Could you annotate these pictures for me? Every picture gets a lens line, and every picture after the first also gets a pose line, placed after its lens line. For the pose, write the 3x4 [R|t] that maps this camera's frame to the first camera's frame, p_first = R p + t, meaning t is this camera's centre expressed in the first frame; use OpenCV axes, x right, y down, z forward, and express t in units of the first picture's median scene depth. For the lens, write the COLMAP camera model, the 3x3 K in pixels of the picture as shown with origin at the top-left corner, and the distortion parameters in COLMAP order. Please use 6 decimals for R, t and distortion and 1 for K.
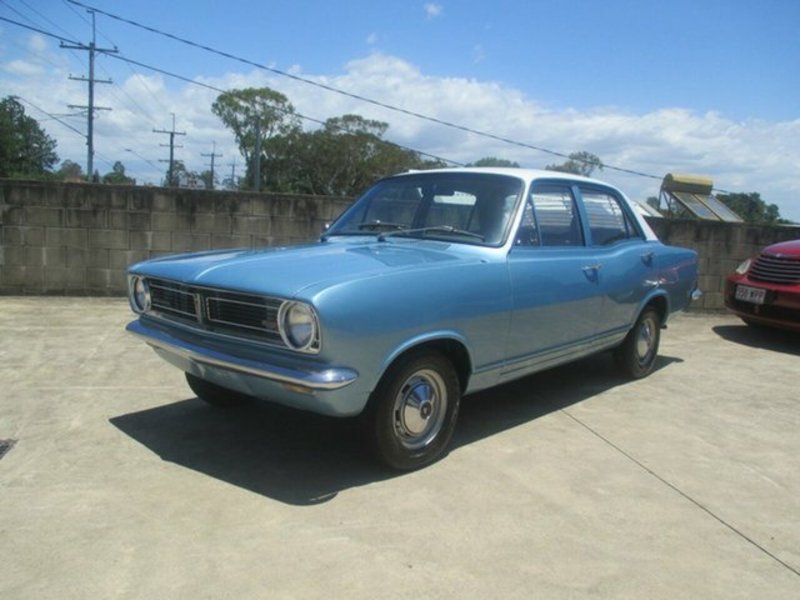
lens RADIAL K [[665.3, 0, 400.6], [0, 665.3, 319.2], [0, 0, 1]] dist [-0.035191, -0.000568]
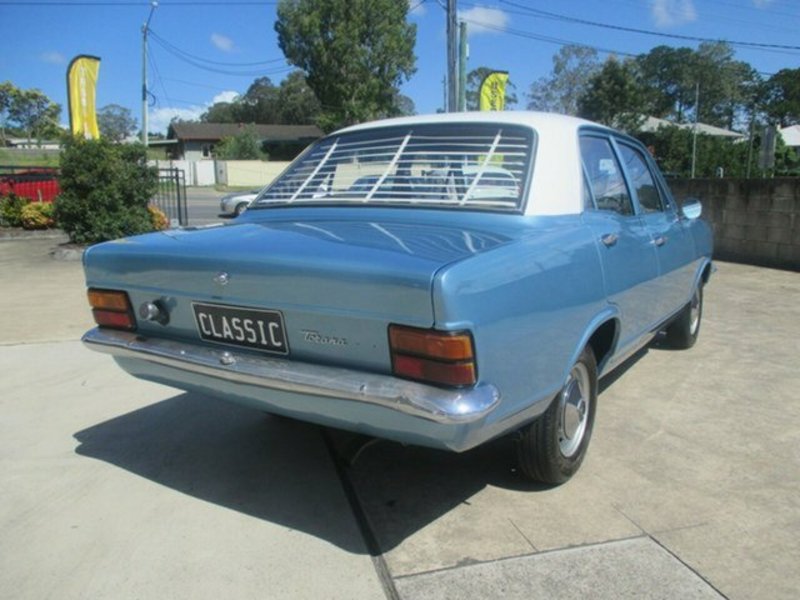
lens RADIAL K [[665.3, 0, 401.4], [0, 665.3, 300.0], [0, 0, 1]] dist [-0.035191, -0.000568]
pose [[0.098834, 0.114833, -0.988456, 0.892489], [-0.140762, 0.984945, 0.100350, 0.011504], [0.985098, 0.129219, 0.113510, 0.170384]]
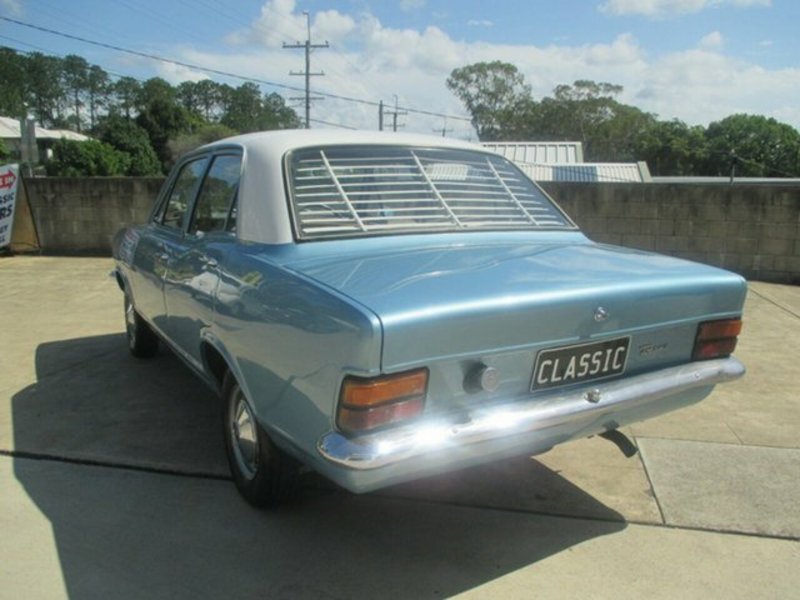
lens RADIAL K [[665.3, 0, 404.2], [0, 665.3, 314.4], [0, 0, 1]] dist [-0.035191, -0.000568]
pose [[0.932275, 0.028279, -0.360644, 0.649298], [-0.015084, 0.999112, 0.039350, 0.030287], [0.361436, -0.031245, 0.931873, -0.130699]]
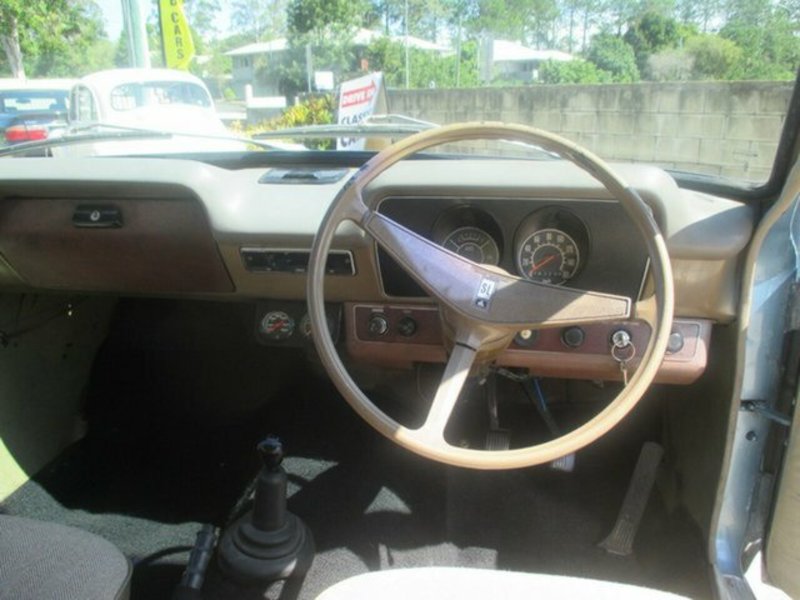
lens RADIAL K [[665.3, 0, 405.4], [0, 665.3, 308.6], [0, 0, 1]] dist [-0.035191, -0.000568]
pose [[0.492561, 0.203852, -0.846066, 0.458497], [-0.095481, 0.978969, 0.180287, -0.028992], [0.865024, -0.008019, 0.501666, 0.313088]]
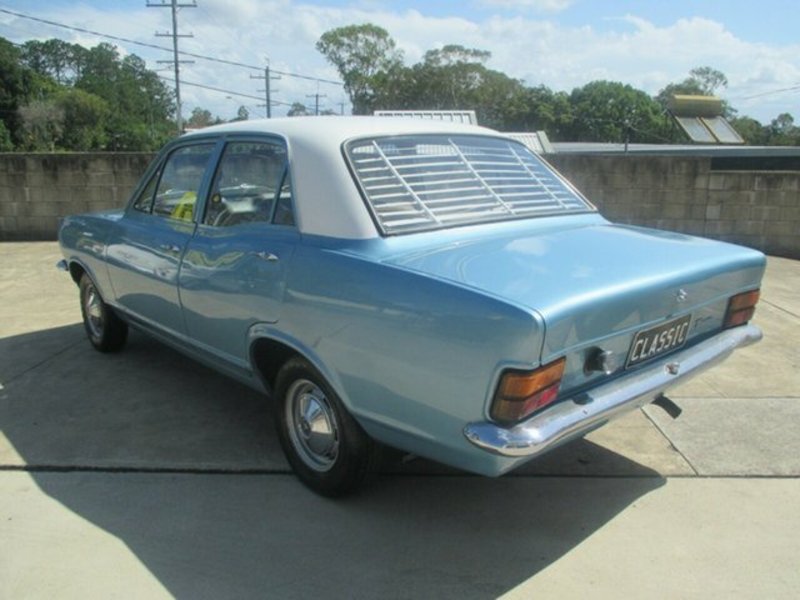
lens RADIAL K [[665.3, 0, 408.3], [0, 665.3, 312.7], [0, 0, 1]] dist [-0.035191, -0.000568]
pose [[0.983491, -0.006468, -0.180842, 0.564993], [0.022489, 0.995982, 0.086684, 0.019431], [0.179555, -0.089319, 0.979685, -0.164049]]
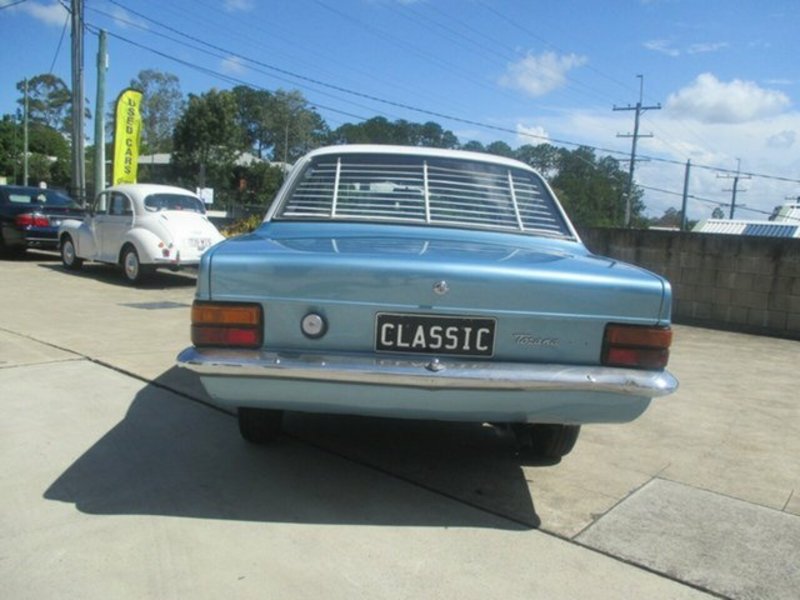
lens RADIAL K [[665.3, 0, 401.0], [0, 665.3, 309.5], [0, 0, 1]] dist [-0.035191, -0.000568]
pose [[0.655351, 0.080453, -0.751027, 0.821774], [-0.142834, 0.989571, -0.018630, 0.055181], [0.741696, 0.119482, 0.660008, -0.060175]]
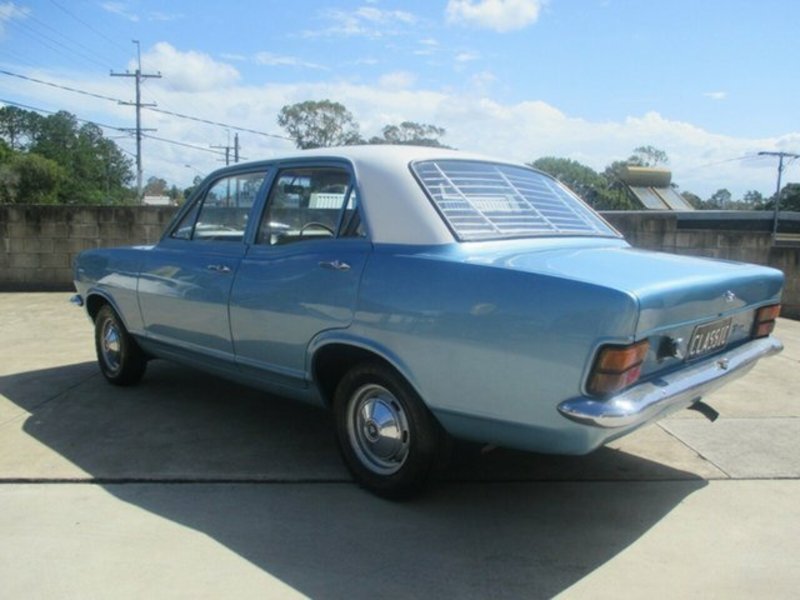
lens RADIAL K [[665.3, 0, 408.2], [0, 665.3, 314.3], [0, 0, 1]] dist [-0.035191, -0.000568]
pose [[0.993615, -0.021905, -0.110676, 0.512746], [0.020554, 0.999700, -0.013333, 0.048584], [0.110935, 0.010973, 0.993767, -0.192695]]
